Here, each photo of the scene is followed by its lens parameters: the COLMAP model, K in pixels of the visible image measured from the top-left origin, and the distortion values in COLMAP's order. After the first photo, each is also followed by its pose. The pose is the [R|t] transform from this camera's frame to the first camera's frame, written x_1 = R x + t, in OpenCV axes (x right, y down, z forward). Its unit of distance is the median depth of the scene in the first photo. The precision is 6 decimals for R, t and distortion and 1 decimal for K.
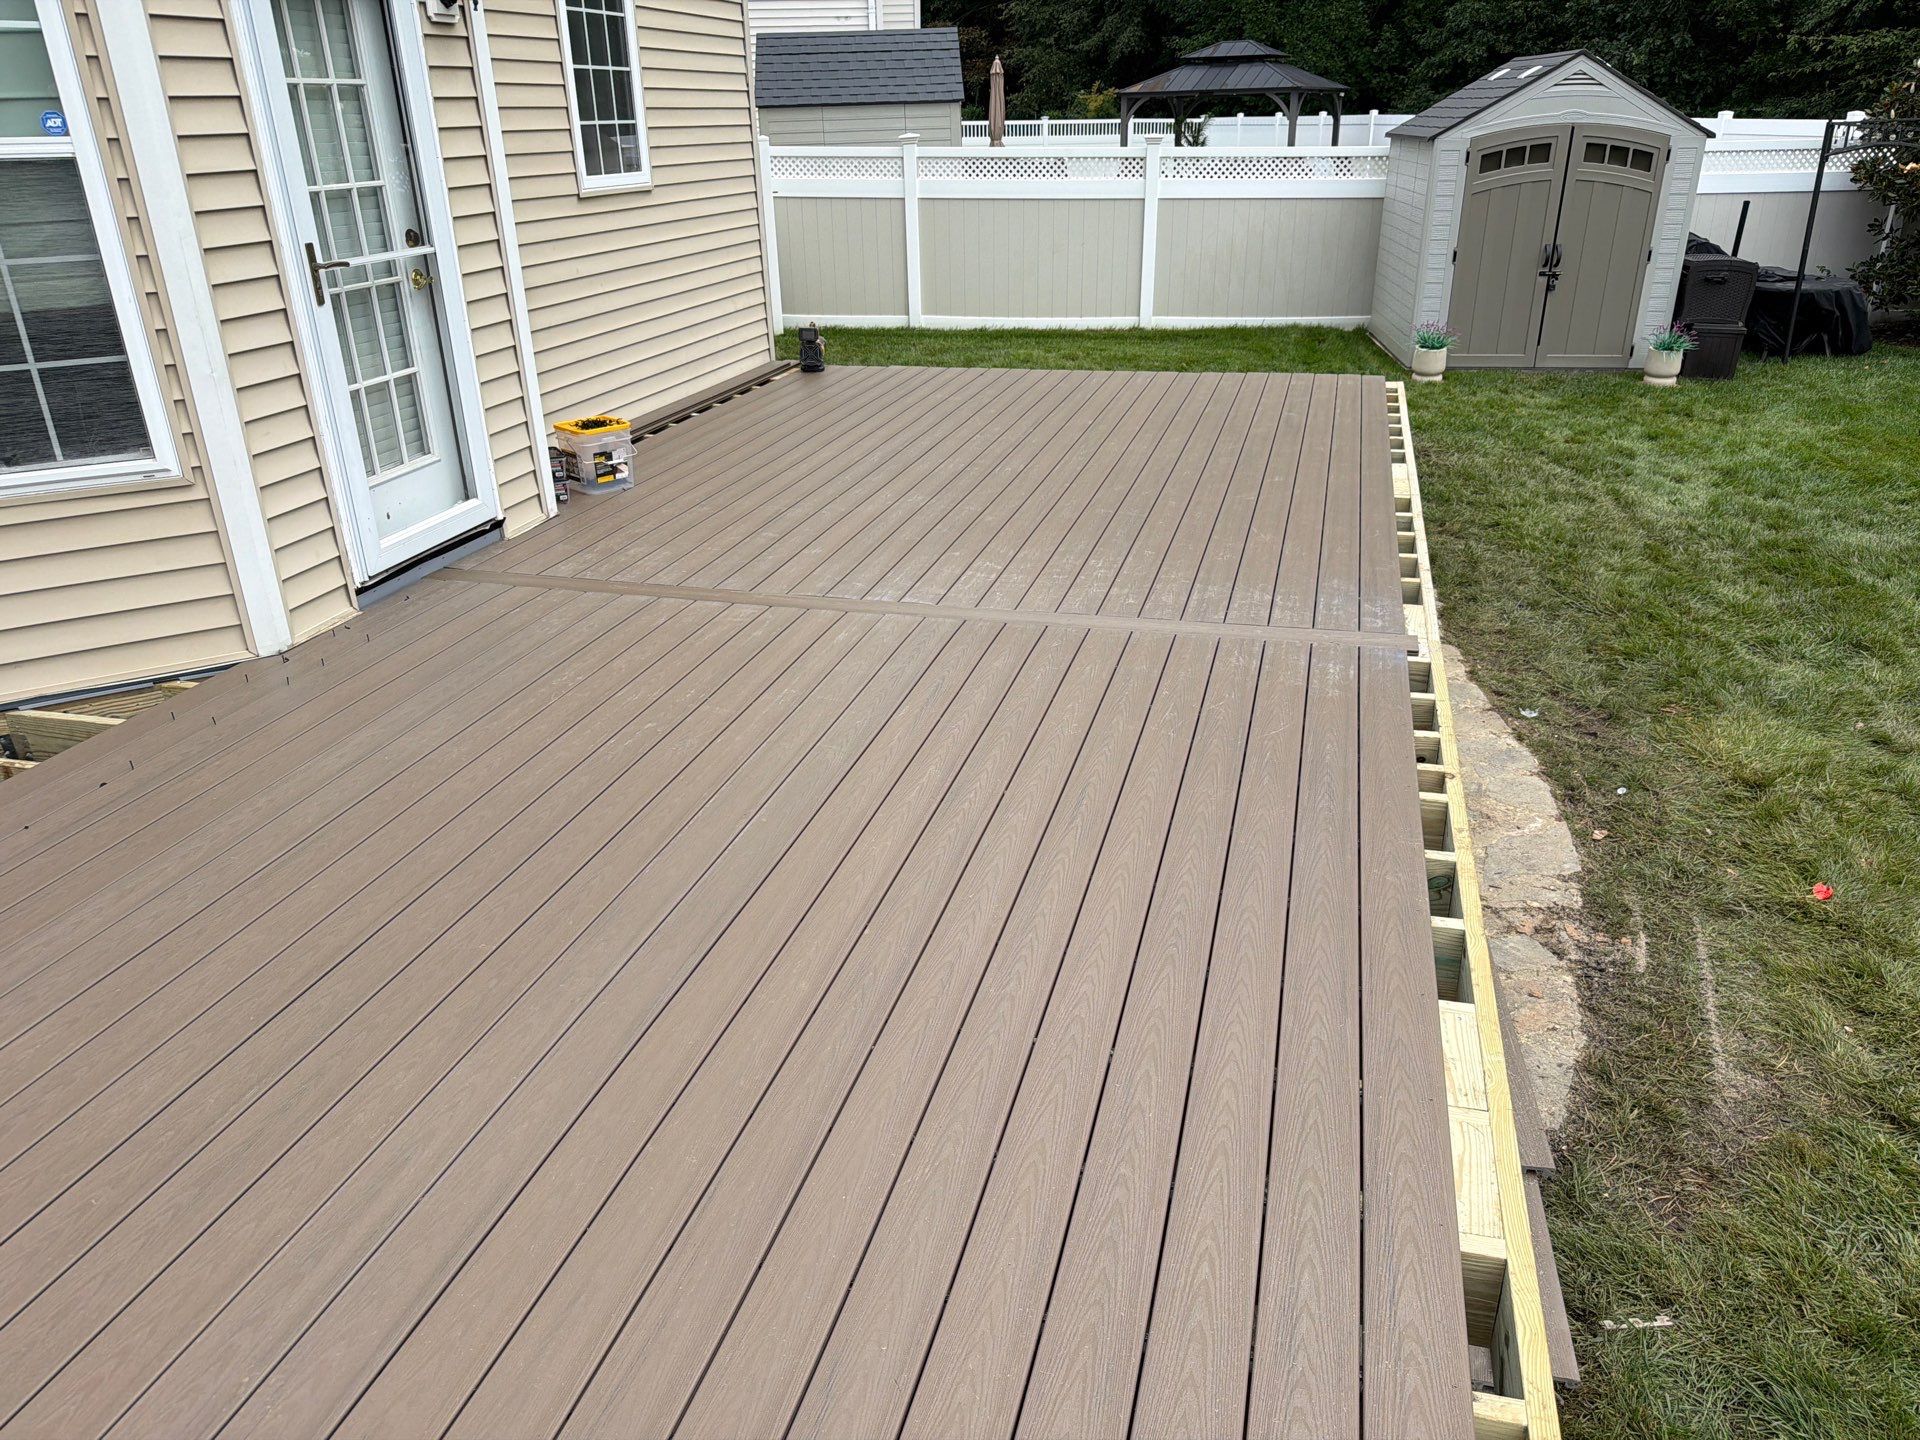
lens RADIAL K [[1366.2, 0, 970.8], [0, 1366.2, 728.4], [0, 0, 1]] dist [-0.002795, -0.005593]
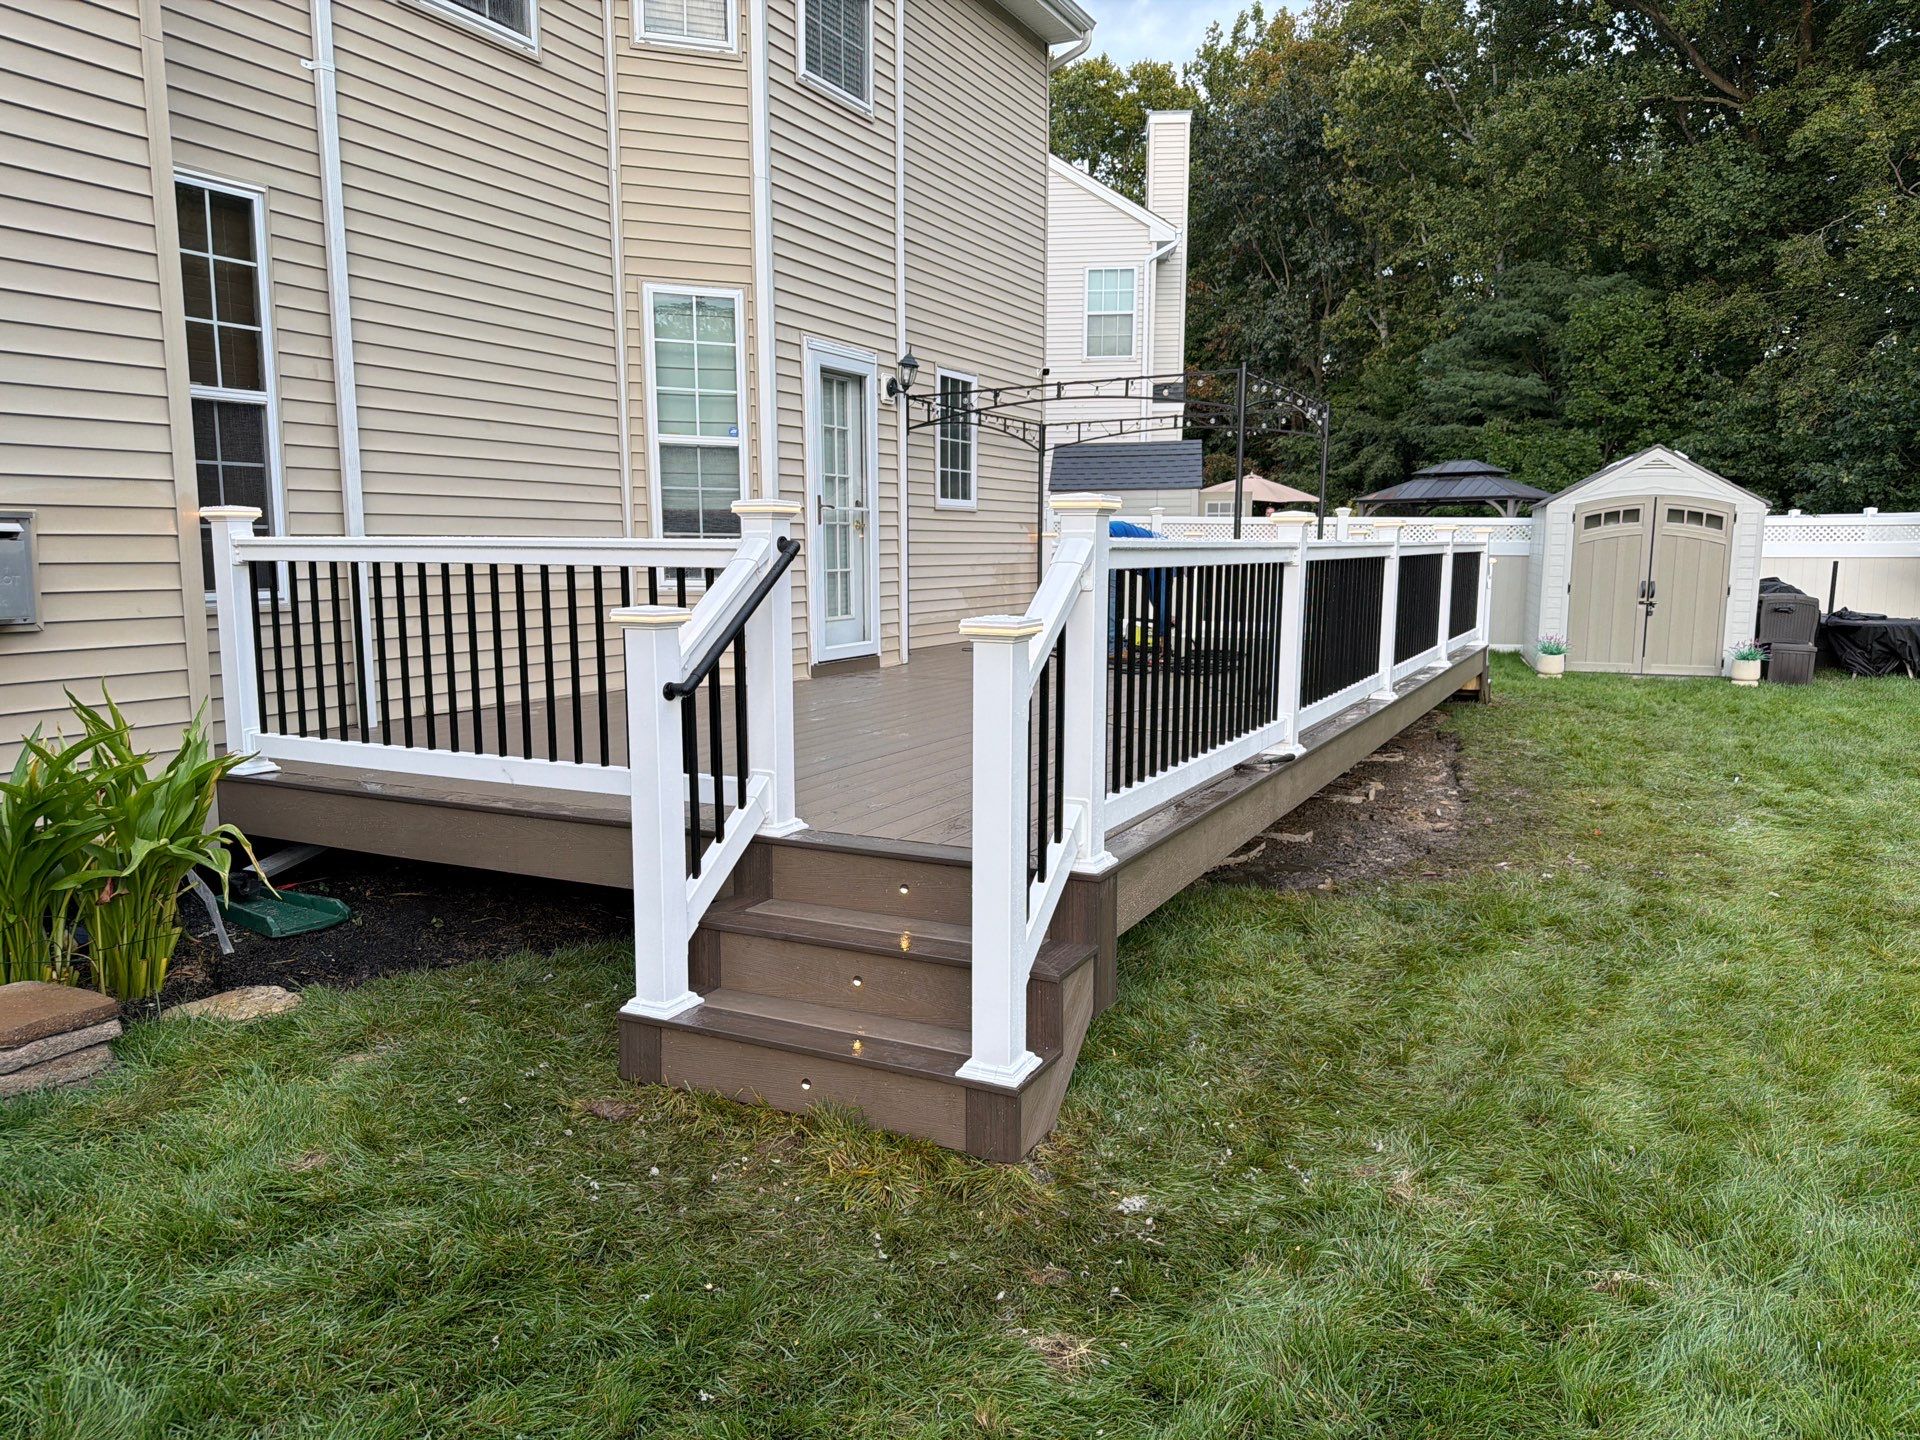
lens RADIAL K [[1342.1, 0, 980.4], [0, 1342.1, 725.2], [0, 0, 1]] dist [0.148547, -0.291887]
pose [[0.979984, 0.044779, -0.193973, 0.166667], [-0.097582, 0.957337, -0.272000, 0.505860], [0.173518, 0.285484, 0.942545, -0.781417]]
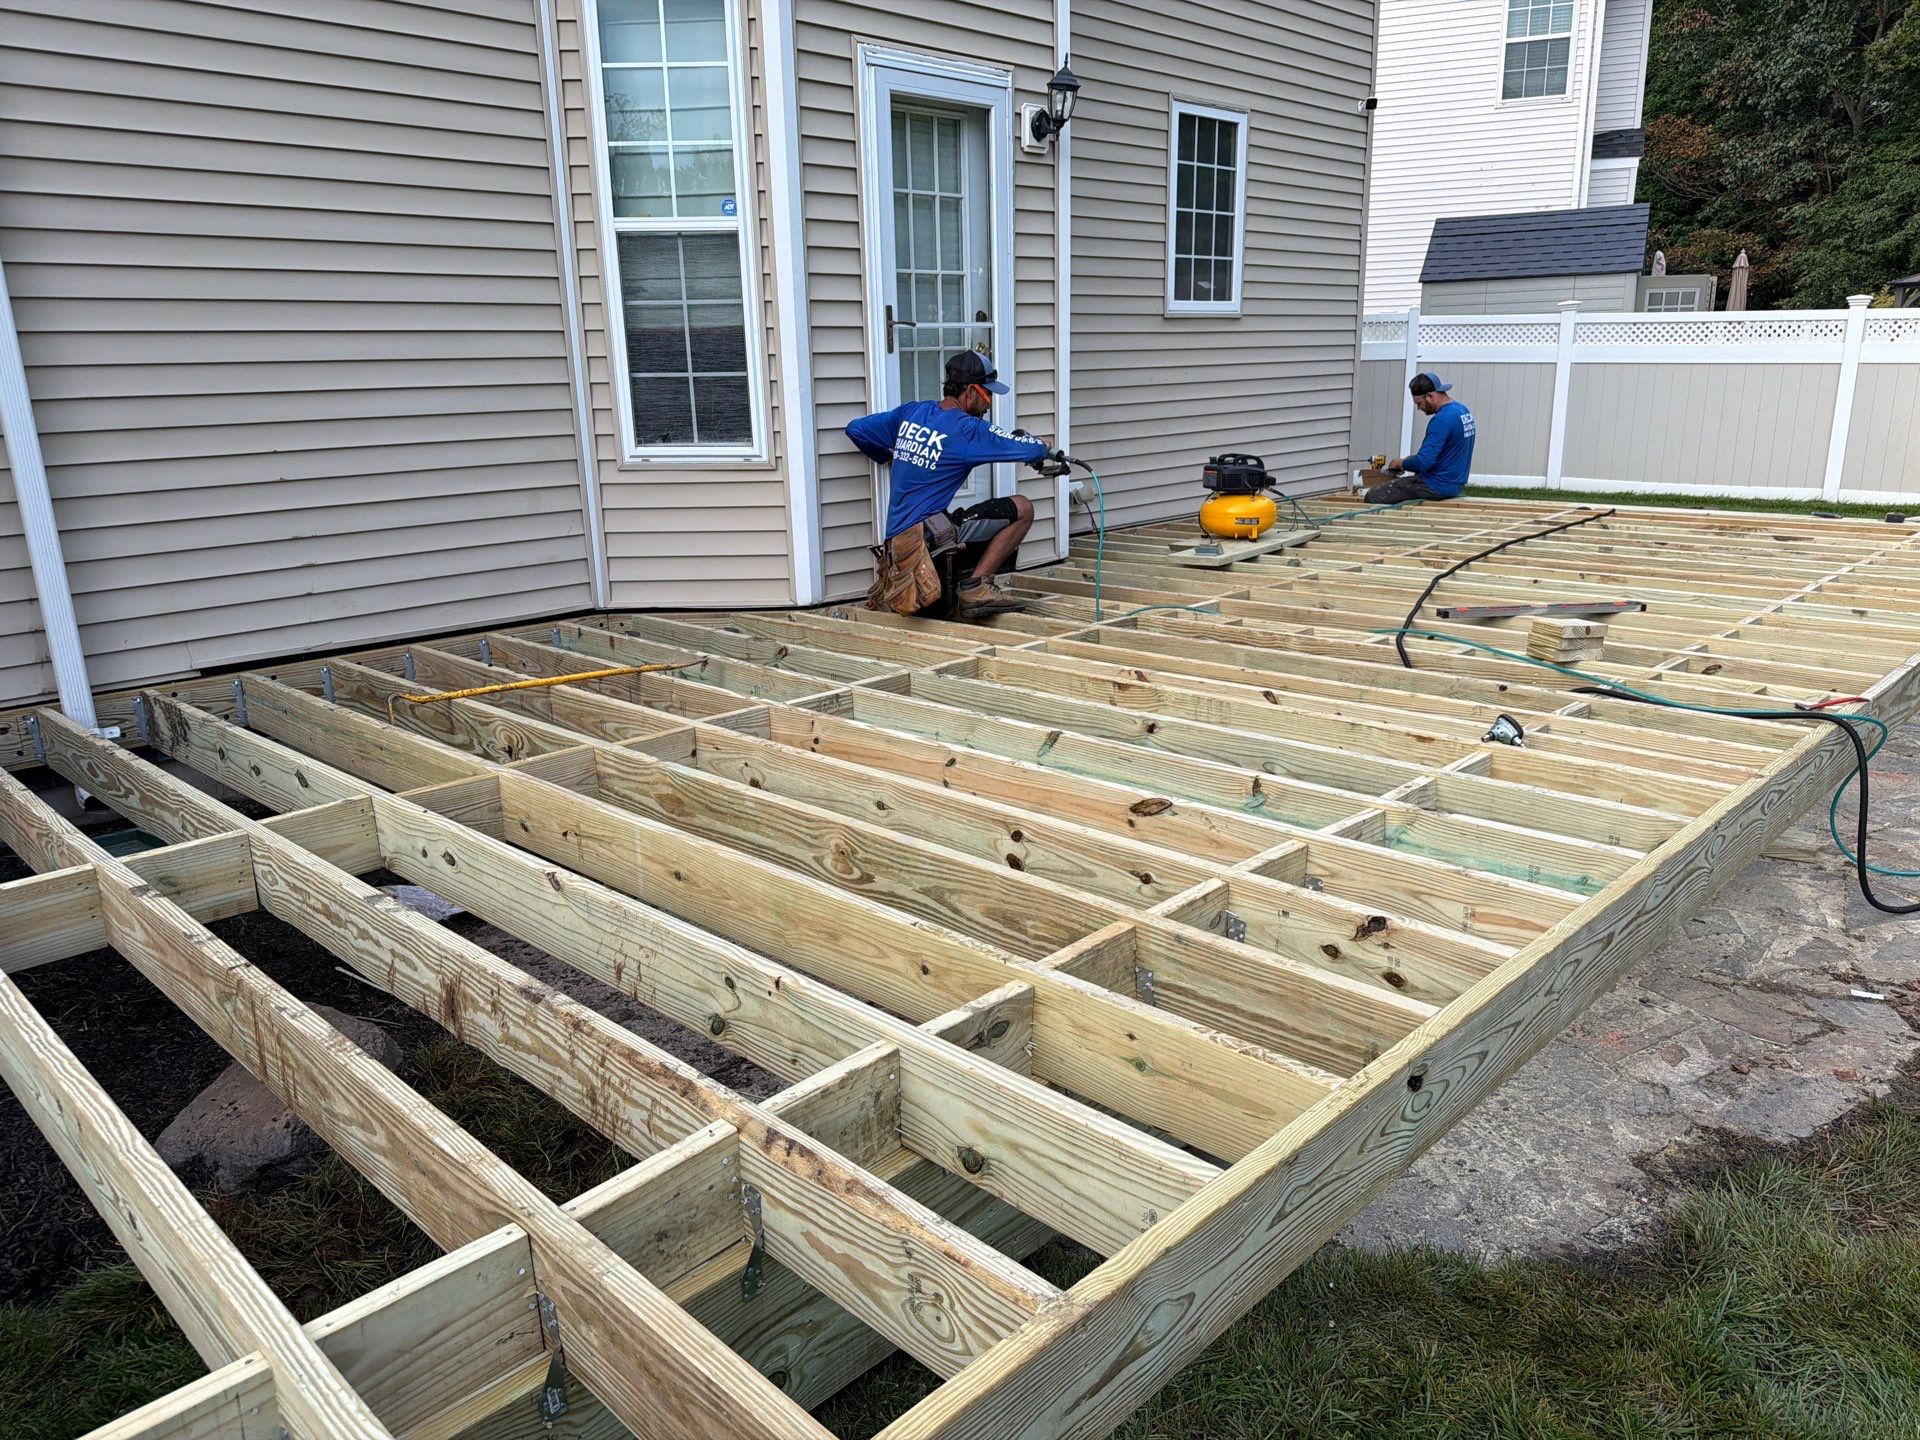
lens RADIAL K [[1366.1, 0, 954.8], [0, 1366.1, 730.4], [0, 0, 1]] dist [0.003391, -0.005031]
pose [[0.869311, 0.127044, -0.477658, 0.253475], [-0.194664, 0.976296, -0.094610, 0.159429], [0.454317, 0.175228, 0.873437, -0.057992]]
